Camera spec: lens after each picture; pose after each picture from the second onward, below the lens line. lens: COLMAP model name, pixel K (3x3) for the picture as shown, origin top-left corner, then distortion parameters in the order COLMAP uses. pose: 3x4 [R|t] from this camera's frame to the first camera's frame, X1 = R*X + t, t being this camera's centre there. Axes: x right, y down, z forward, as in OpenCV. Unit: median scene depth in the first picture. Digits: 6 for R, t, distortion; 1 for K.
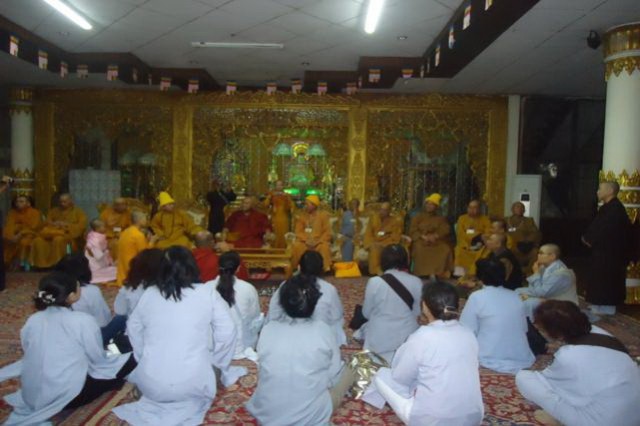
lens RADIAL K [[464.4, 0, 318.8], [0, 464.4, 221.4], [0, 0, 1]] dist [0.002229, 0.001243]
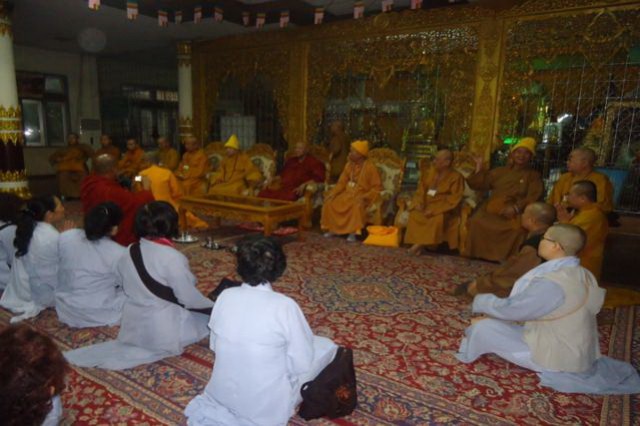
lens RADIAL K [[464.4, 0, 318.8], [0, 464.4, 221.4], [0, 0, 1]] dist [0.002229, 0.001243]
pose [[0.840570, 0.097212, -0.532910, 0.275851], [-0.040964, 0.992356, 0.116409, -0.004320], [0.540152, -0.076019, 0.838127, 0.209262]]
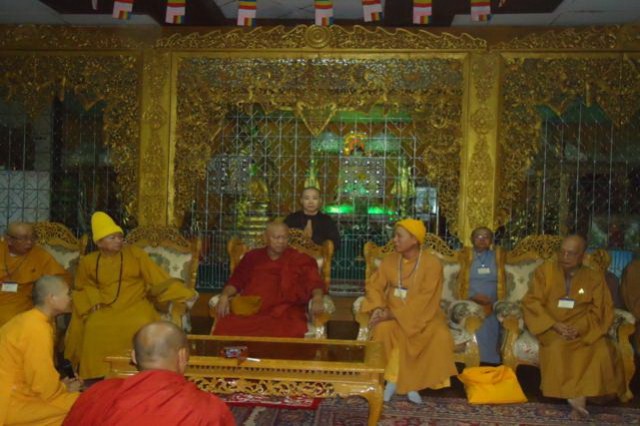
lens RADIAL K [[654.7, 0, 320.0], [0, 654.7, 213.0], [0, 0, 1]] dist [0.048140, 0.003992]
pose [[0.997163, 0.005662, -0.075060, -0.043039], [-0.009968, 0.998317, -0.057122, -0.017791], [0.074610, 0.057708, 0.995542, 0.244469]]
